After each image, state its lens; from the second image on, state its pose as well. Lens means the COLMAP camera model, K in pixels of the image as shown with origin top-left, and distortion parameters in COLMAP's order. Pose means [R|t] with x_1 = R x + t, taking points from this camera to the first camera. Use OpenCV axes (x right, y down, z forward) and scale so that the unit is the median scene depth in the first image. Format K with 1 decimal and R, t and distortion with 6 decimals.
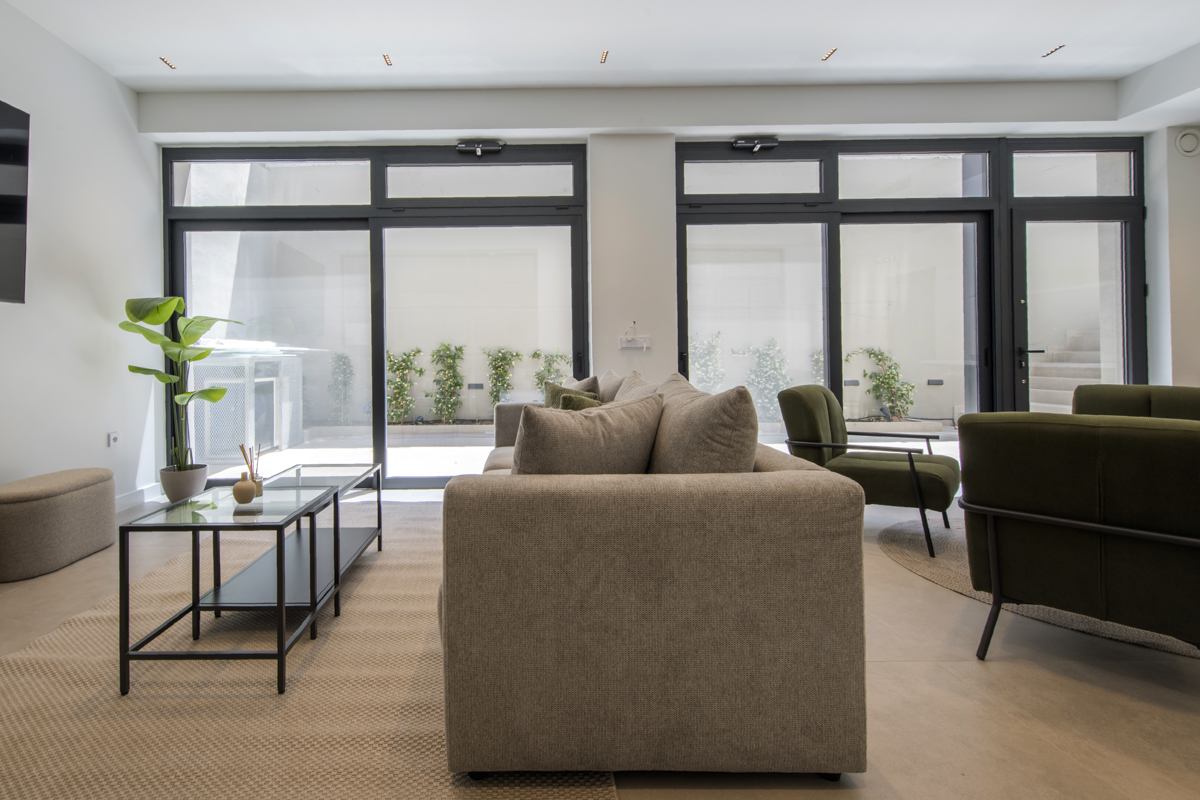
lens RADIAL K [[565.9, 0, 495.5], [0, 565.9, 362.3], [0, 0, 1]] dist [-0.000828, -0.001257]
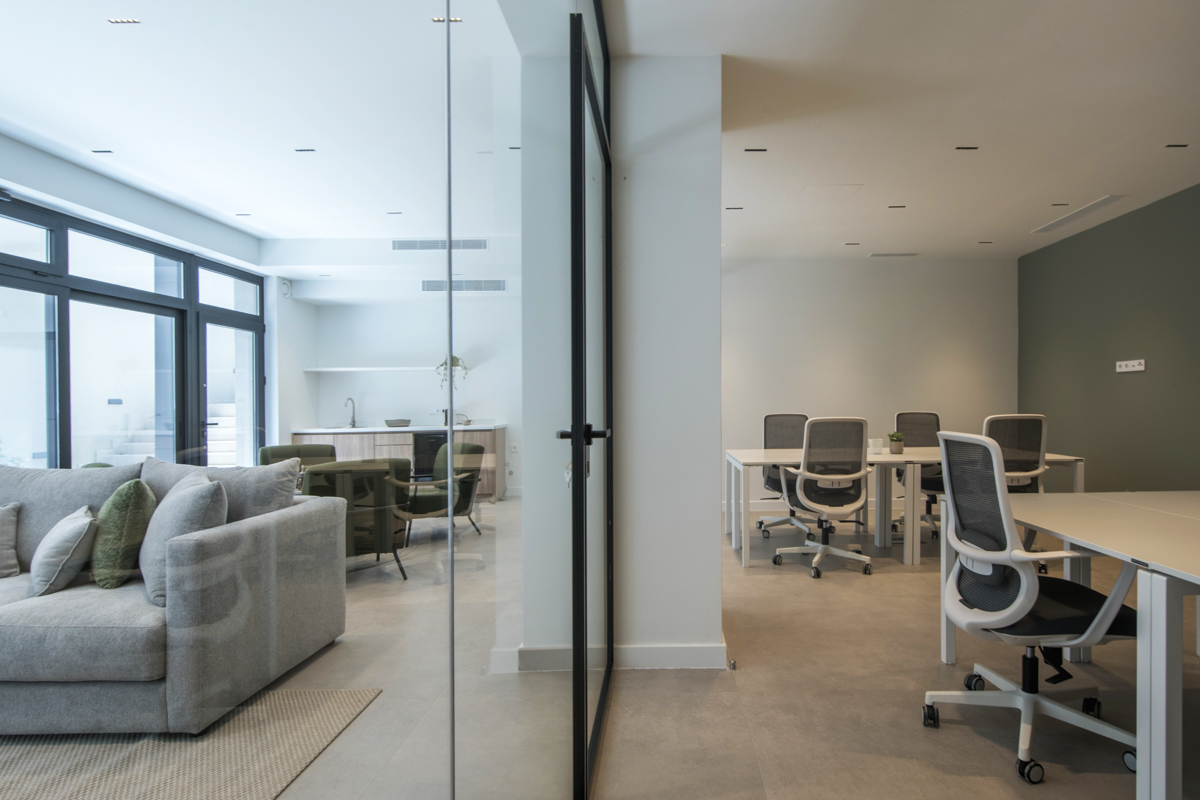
lens RADIAL K [[622.6, 0, 660.2], [0, 622.6, 403.4], [0, 0, 1]] dist [-0.000412, 0.001541]
pose [[-0.005430, 0.011720, 0.999917, -0.481534], [0.015705, 0.999809, -0.011633, -0.033555], [-0.999862, 0.015640, -0.005613, -0.024518]]
